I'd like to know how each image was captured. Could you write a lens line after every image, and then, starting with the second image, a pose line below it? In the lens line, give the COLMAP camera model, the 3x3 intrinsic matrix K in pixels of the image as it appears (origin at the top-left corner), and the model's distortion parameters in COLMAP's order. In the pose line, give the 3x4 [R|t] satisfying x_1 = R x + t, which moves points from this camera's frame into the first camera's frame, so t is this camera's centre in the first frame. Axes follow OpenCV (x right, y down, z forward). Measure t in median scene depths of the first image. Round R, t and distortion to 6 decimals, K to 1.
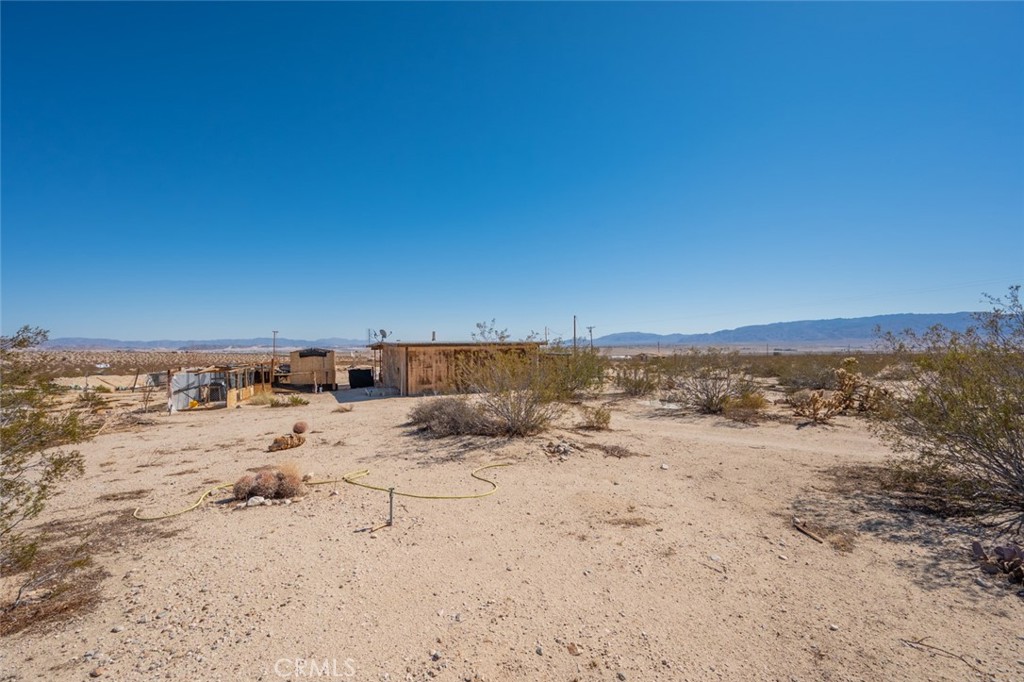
lens RADIAL K [[409.6, 0, 514.1], [0, 409.6, 347.5], [0, 0, 1]] dist [-0.000888, 0.000015]
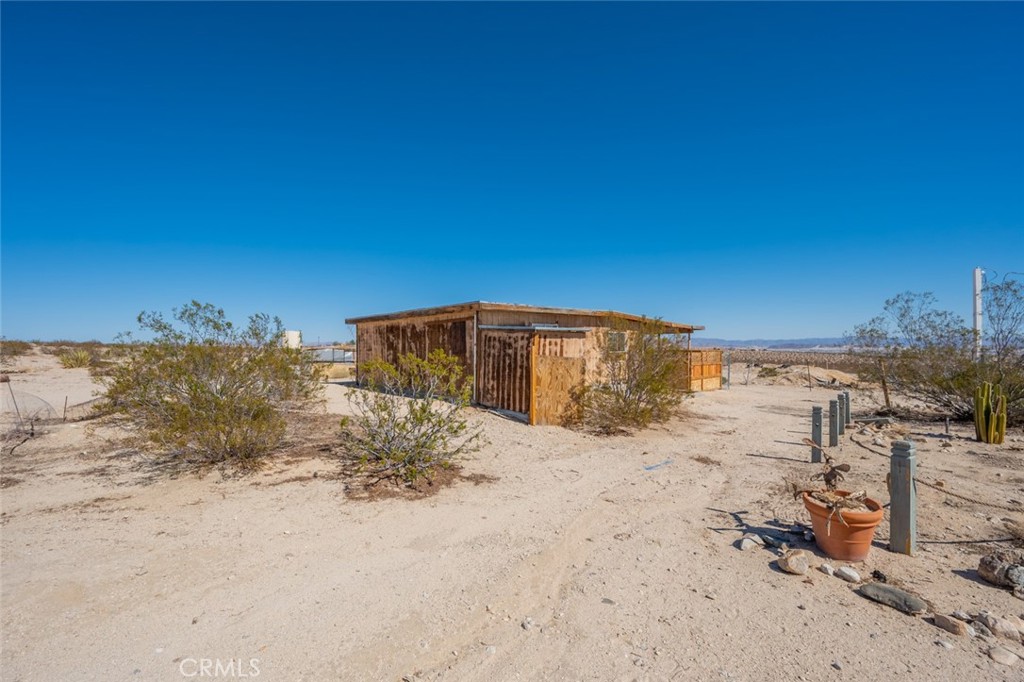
lens RADIAL K [[409.7, 0, 518.1], [0, 409.7, 344.4], [0, 0, 1]] dist [0.000949, 0.000200]
pose [[0.314478, 0.004263, -0.949255, 0.575098], [-0.009906, 0.999950, 0.001209, 0.034592], [0.949213, 0.009023, 0.314504, 1.025903]]
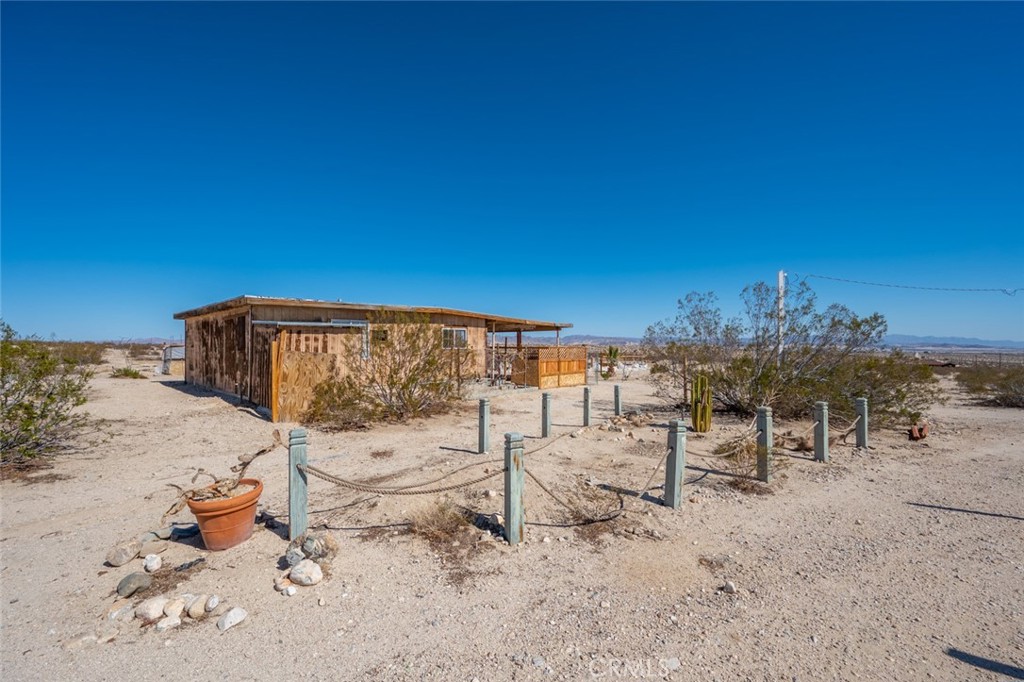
lens RADIAL K [[409.7, 0, 518.1], [0, 409.7, 344.4], [0, 0, 1]] dist [0.000949, 0.000200]
pose [[0.392779, 0.008879, -0.919590, 0.657770], [-0.011194, 0.999925, 0.004874, 0.034843], [0.919565, 0.008379, 0.392849, 1.242357]]
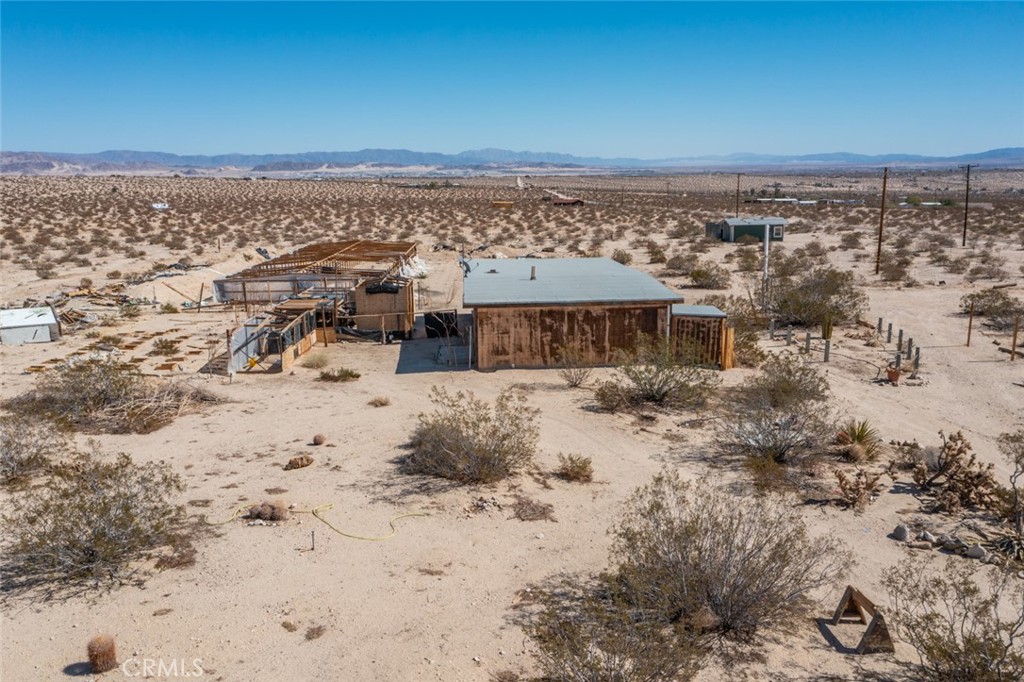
lens RADIAL K [[823.0, 0, 516.3], [0, 823.0, 340.9], [0, 0, 1]] dist [-0.001126, -0.000902]
pose [[0.927231, 0.083959, -0.364957, 0.367606], [-0.006227, 0.977866, 0.209139, -0.256331], [0.374438, -0.191648, 0.907231, -0.373364]]
